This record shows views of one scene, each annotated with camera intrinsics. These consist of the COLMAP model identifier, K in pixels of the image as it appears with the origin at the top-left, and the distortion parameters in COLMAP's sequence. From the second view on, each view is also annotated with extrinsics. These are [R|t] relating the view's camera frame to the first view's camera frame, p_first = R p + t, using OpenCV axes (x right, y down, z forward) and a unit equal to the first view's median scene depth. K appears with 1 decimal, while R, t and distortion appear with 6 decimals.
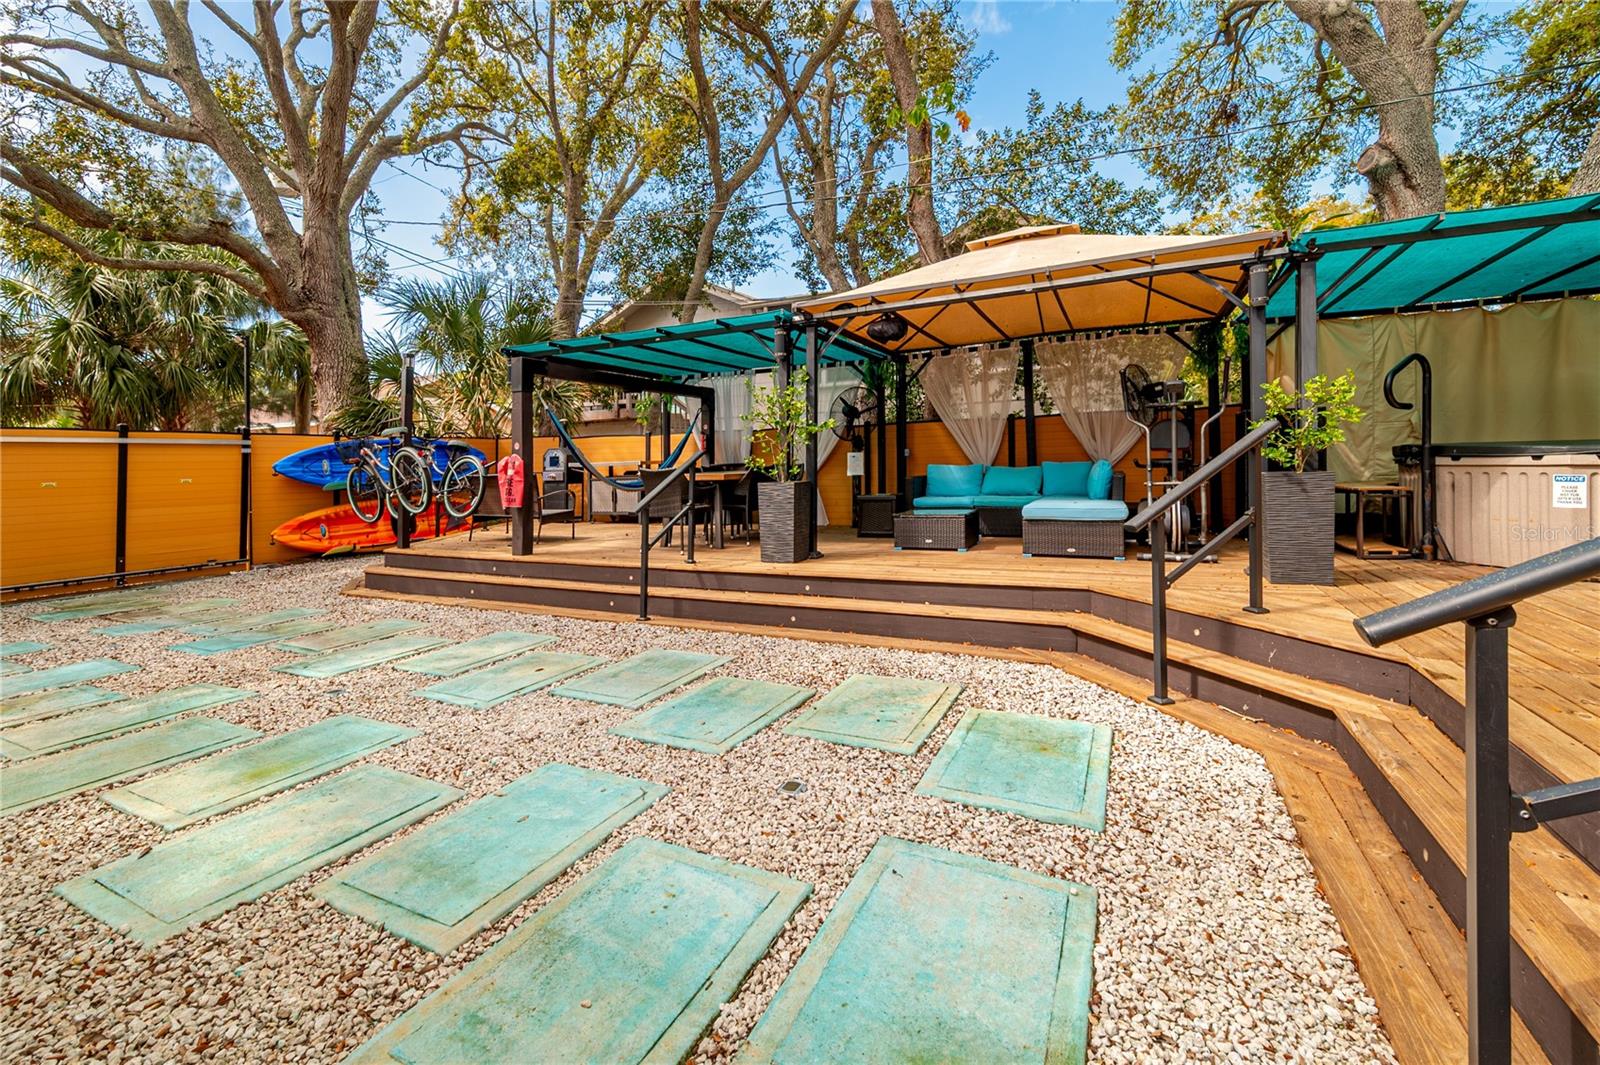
lens RADIAL K [[680.2, 0, 797.9], [0, 680.2, 450.2], [0, 0, 1]] dist [0.001493, -0.000026]
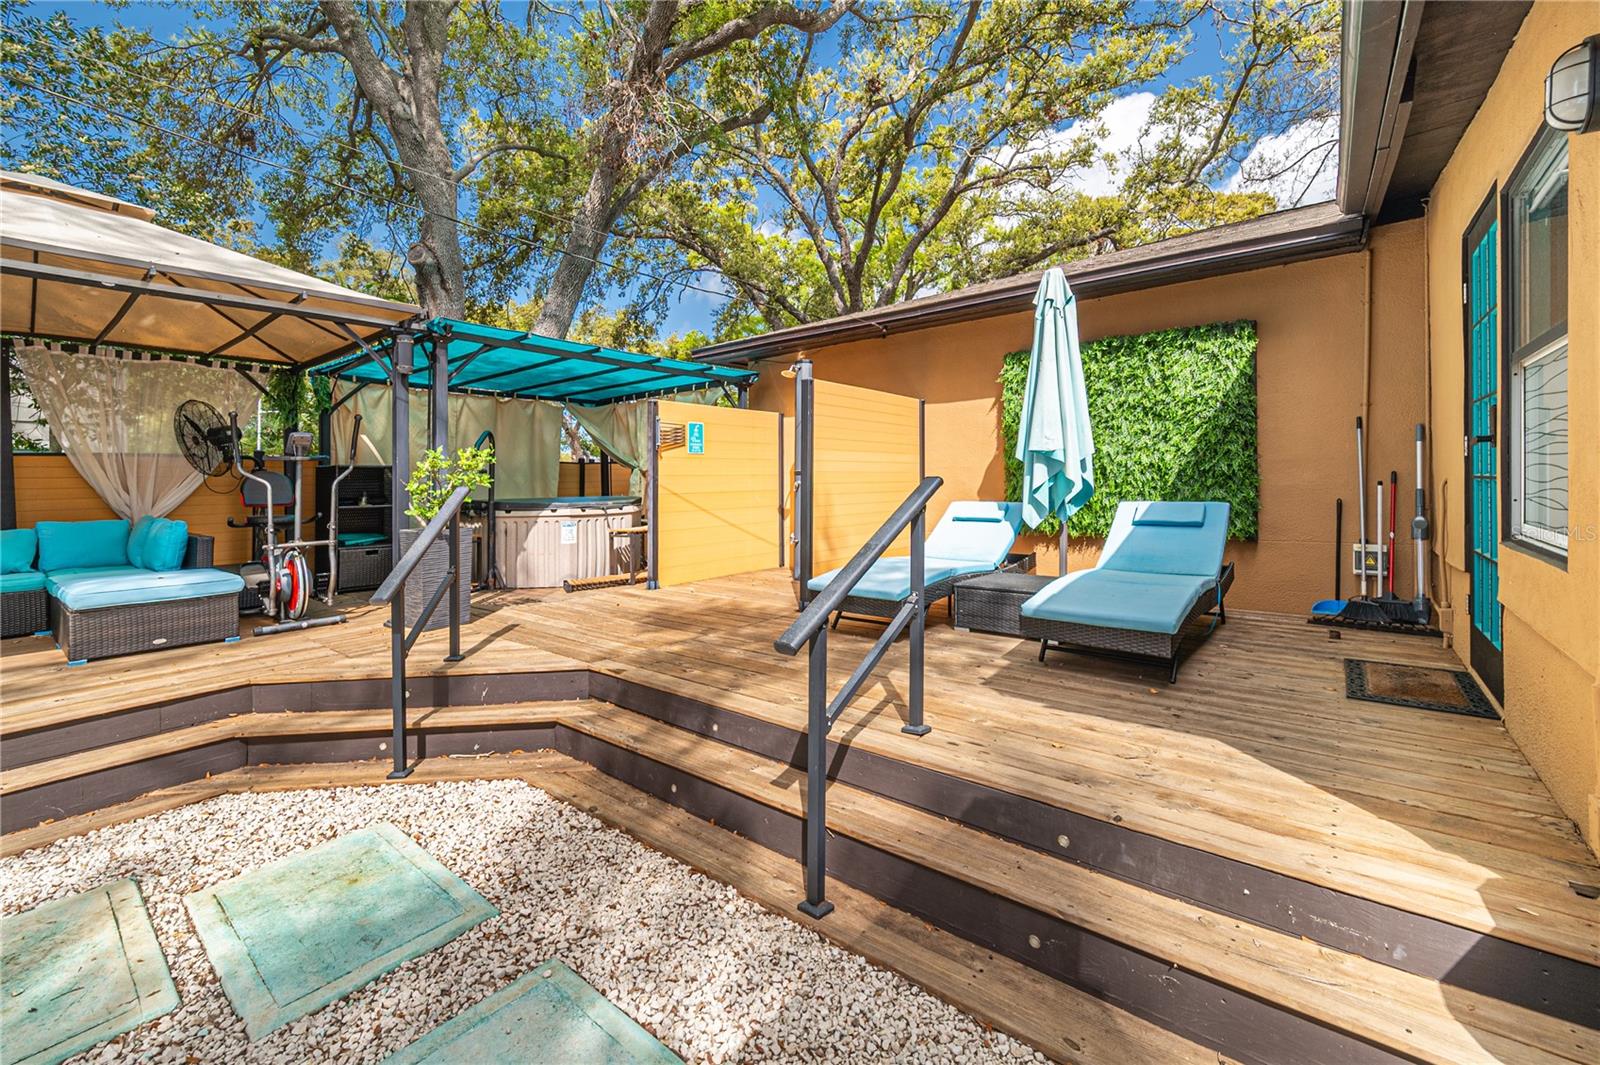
lens RADIAL K [[654.4, 0, 798.5], [0, 654.4, 497.1], [0, 0, 1]] dist [-0.001250, 0.000072]
pose [[0.216659, 0.000504, 0.976247, -0.183875], [-0.008354, 0.999964, 0.001338, -0.024758], [-0.976212, -0.008446, 0.216656, 0.173670]]
